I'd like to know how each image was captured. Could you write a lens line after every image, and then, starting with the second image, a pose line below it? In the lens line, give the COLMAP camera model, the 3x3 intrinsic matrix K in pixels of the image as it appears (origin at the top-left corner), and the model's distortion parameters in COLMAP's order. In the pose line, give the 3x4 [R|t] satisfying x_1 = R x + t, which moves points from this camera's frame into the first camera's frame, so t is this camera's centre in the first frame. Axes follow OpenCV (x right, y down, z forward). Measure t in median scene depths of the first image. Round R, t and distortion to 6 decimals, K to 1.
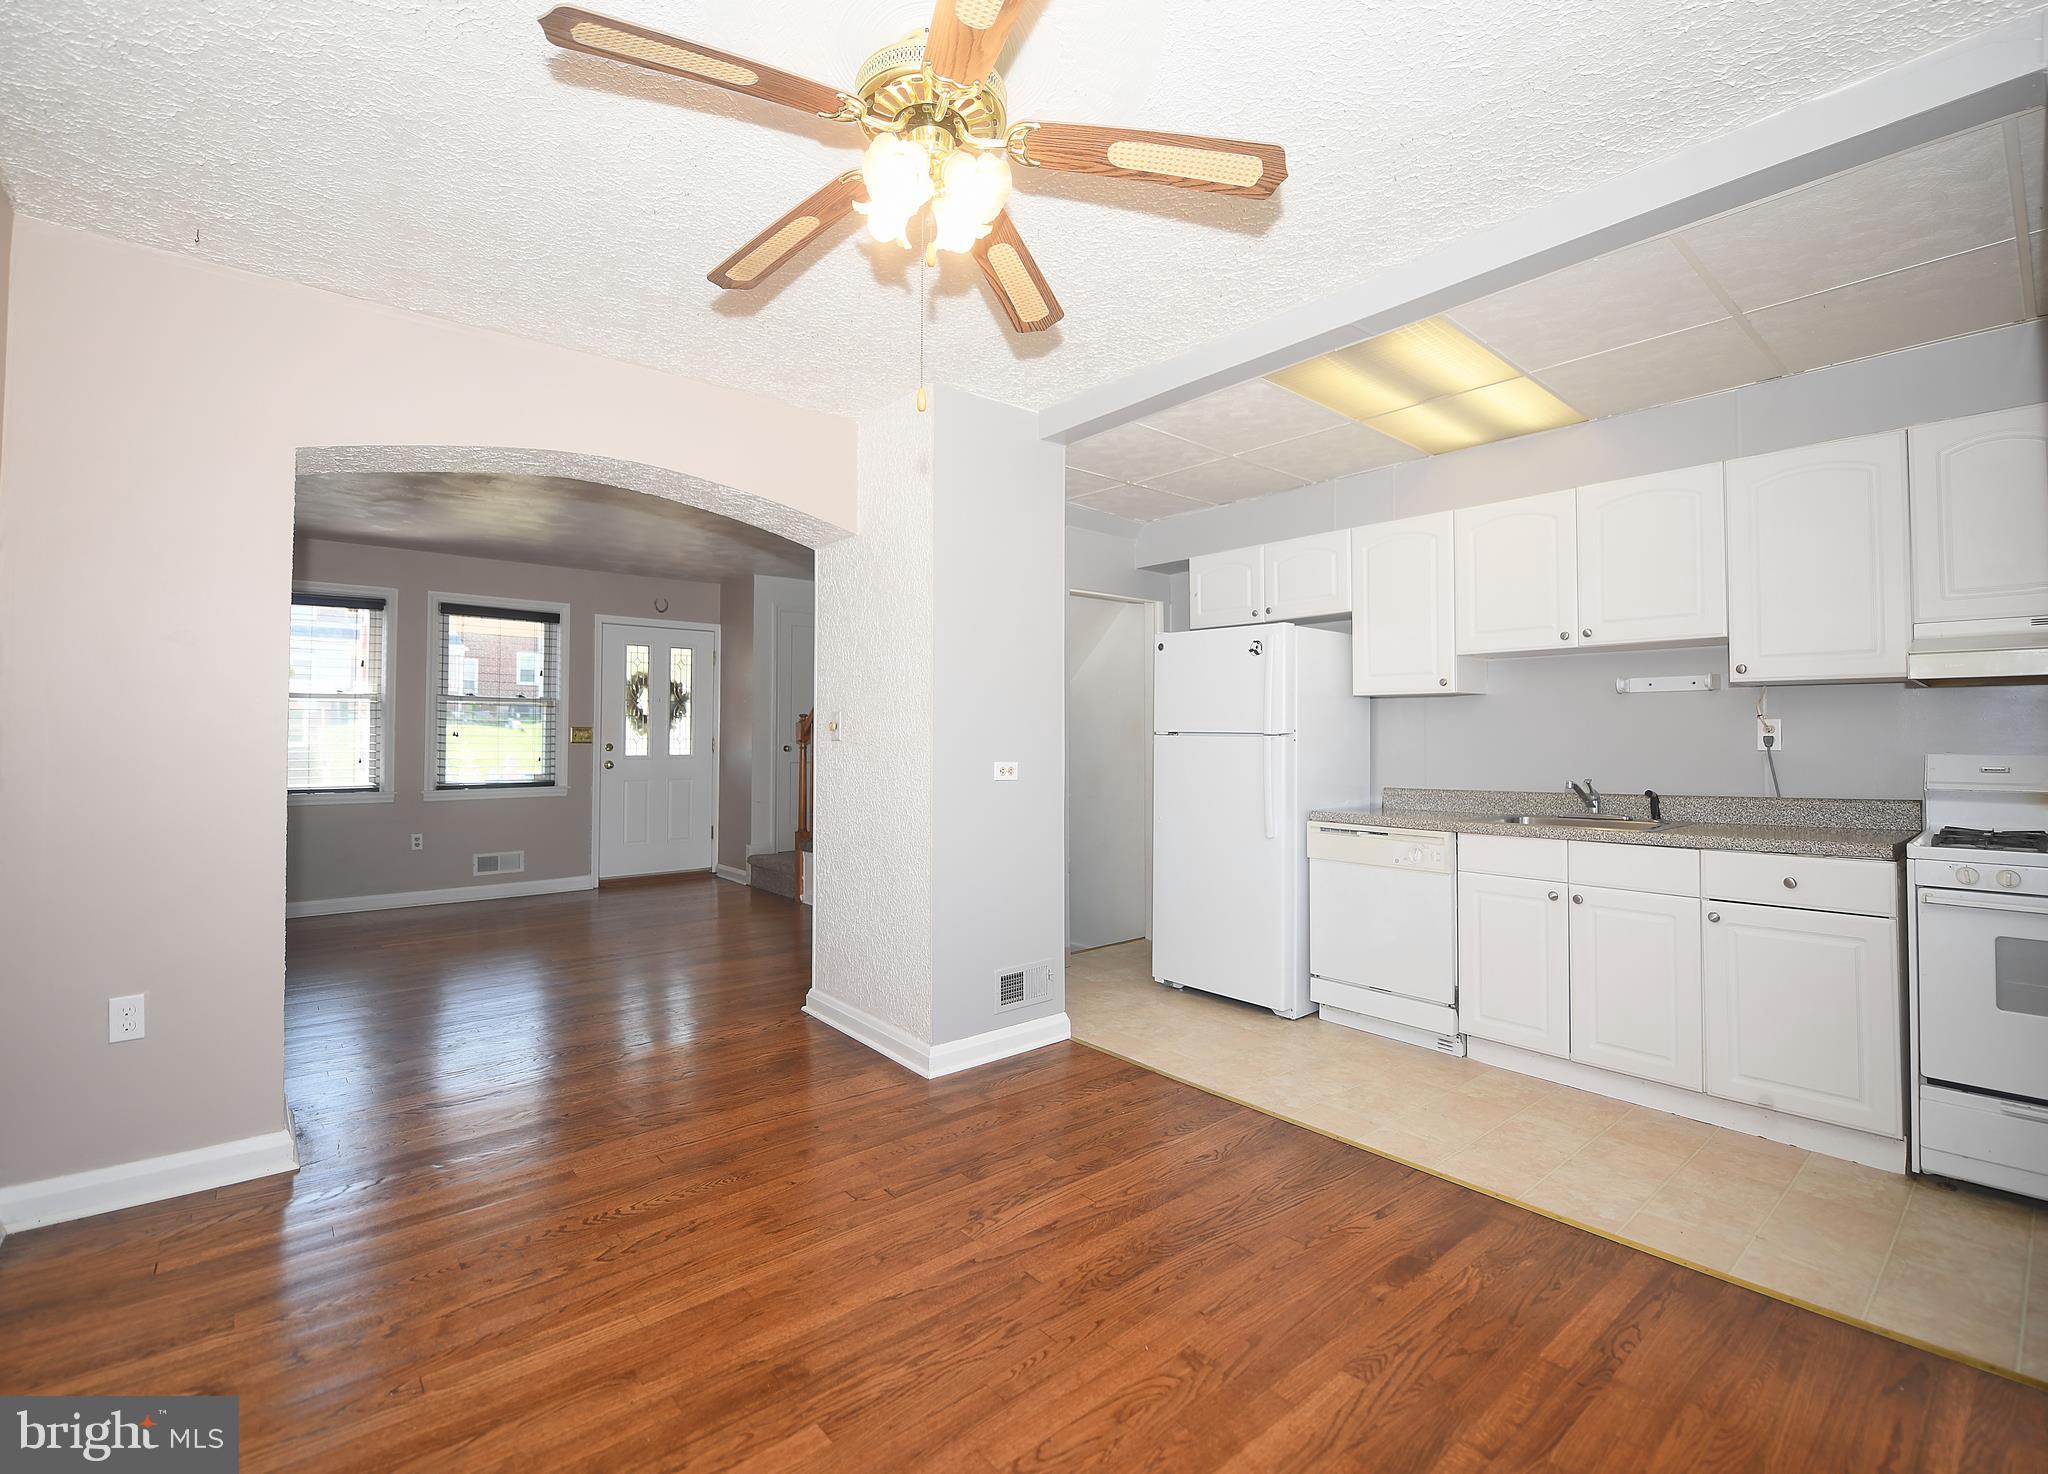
lens RADIAL K [[919.4, 0, 1006.9], [0, 919.4, 707.7], [0, 0, 1]] dist [-0.008482, -0.004602]
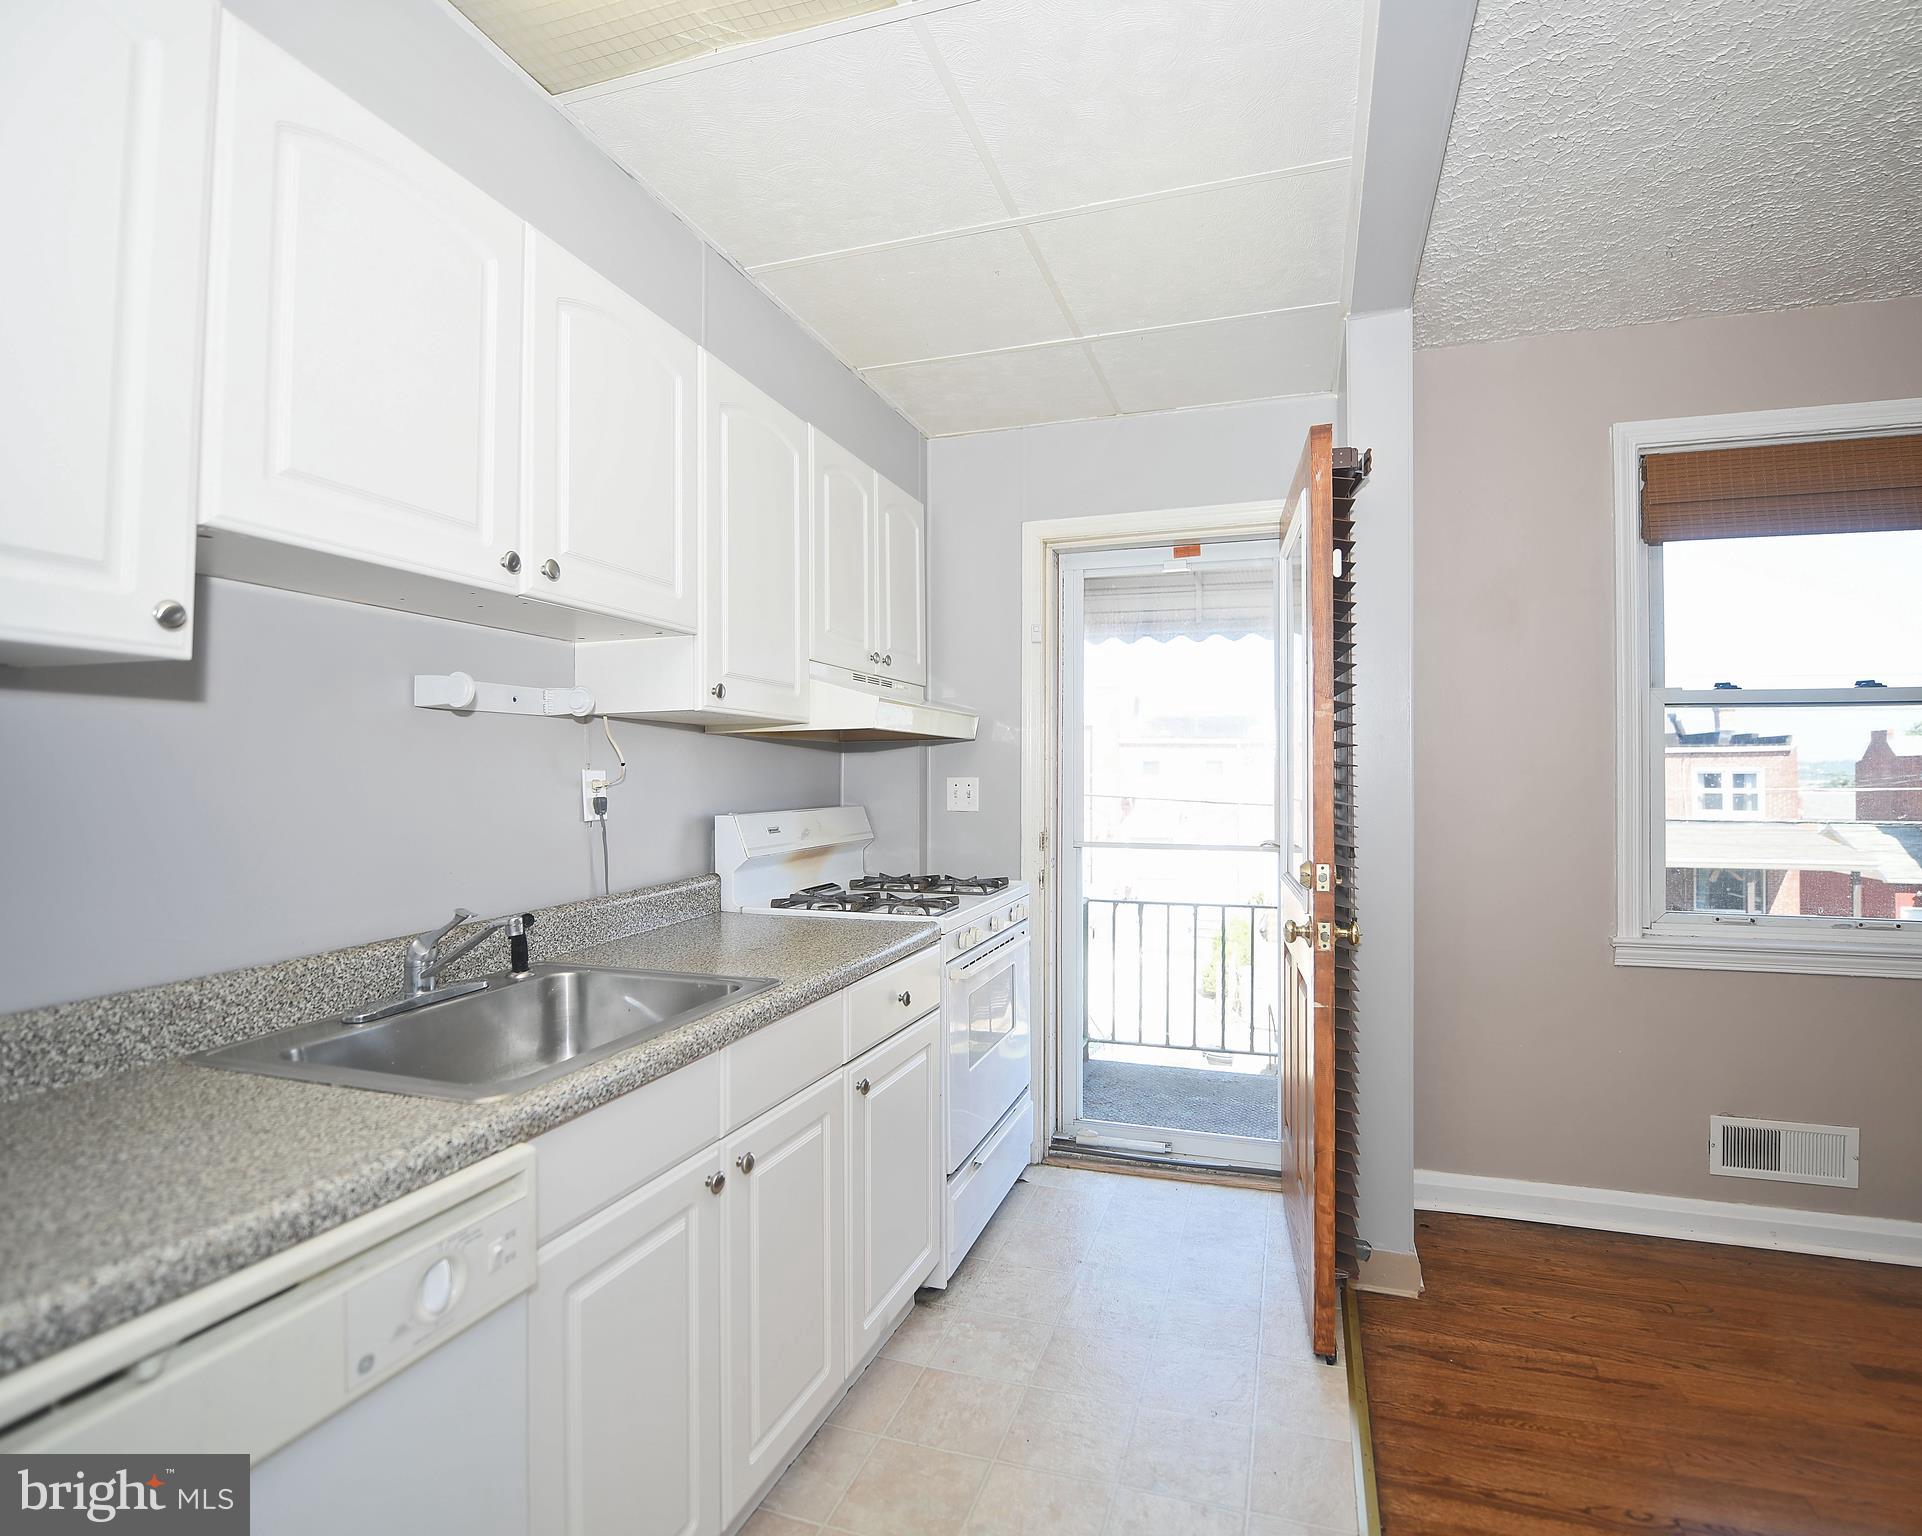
lens RADIAL K [[930.3, 0, 1014.7], [0, 930.3, 758.2], [0, 0, 1]] dist [-0.010071, -0.003561]
pose [[-0.548258, 0.013297, 0.836203, 0.146195], [-0.024662, 0.999182, -0.032059, 0.016978], [-0.835945, -0.038199, -0.547482, 1.063574]]
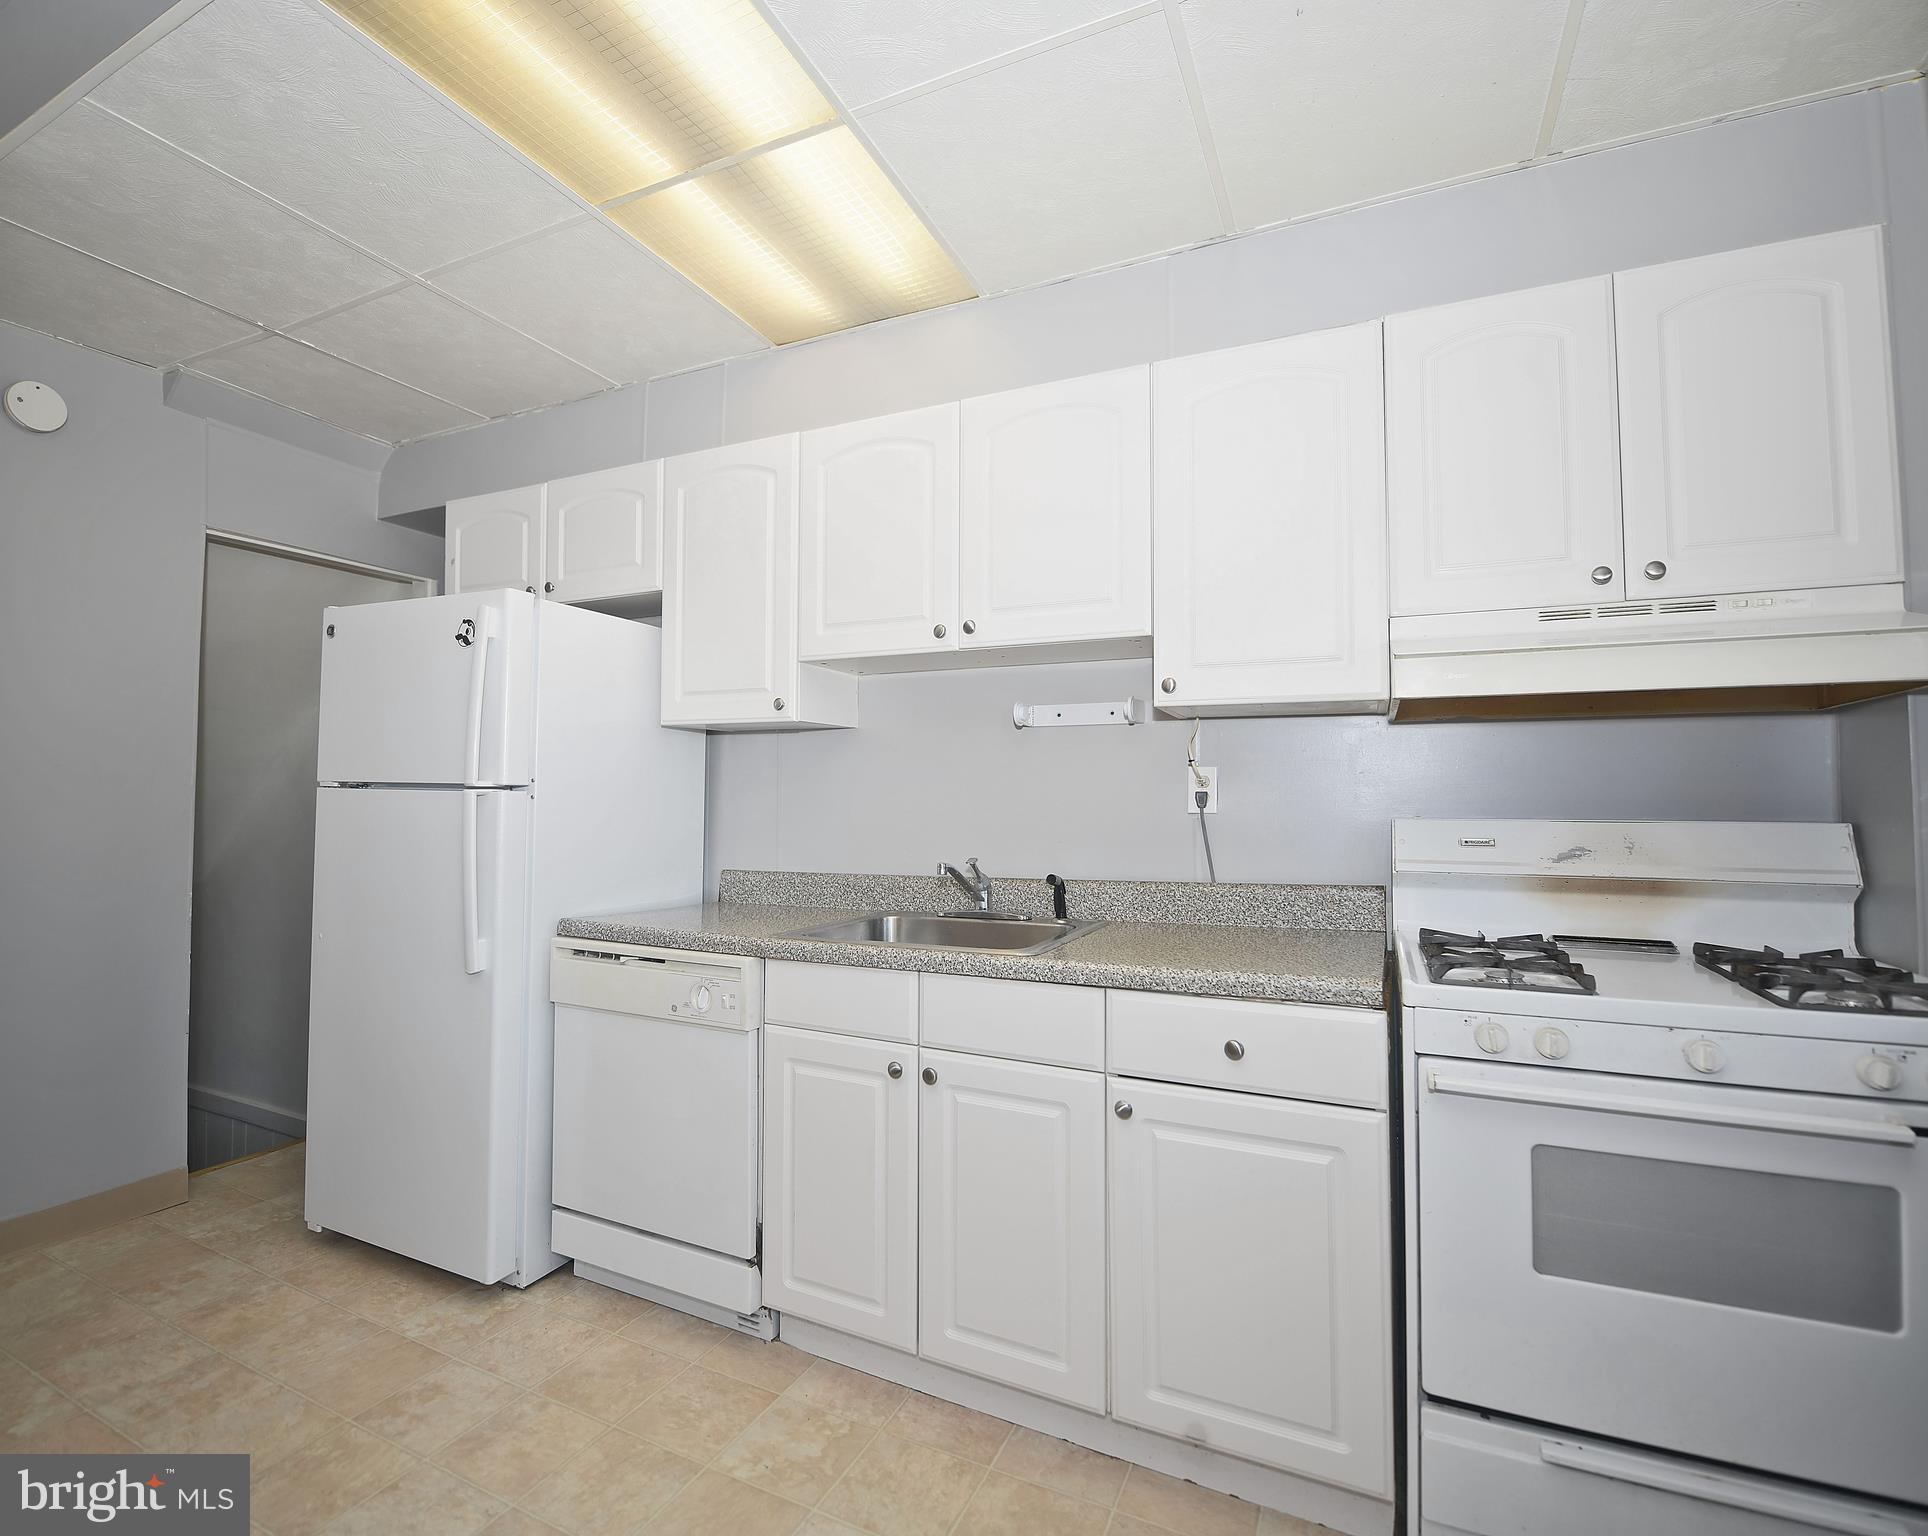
lens RADIAL K [[933.2, 0, 928.1], [0, 933.2, 755.2], [0, 0, 1]] dist [-0.010071, -0.003561]
pose [[0.913416, 0.019316, 0.406568, 0.352939], [-0.014853, 0.999790, -0.014130, 0.015949], [-0.406755, 0.006868, 0.913511, 0.432028]]
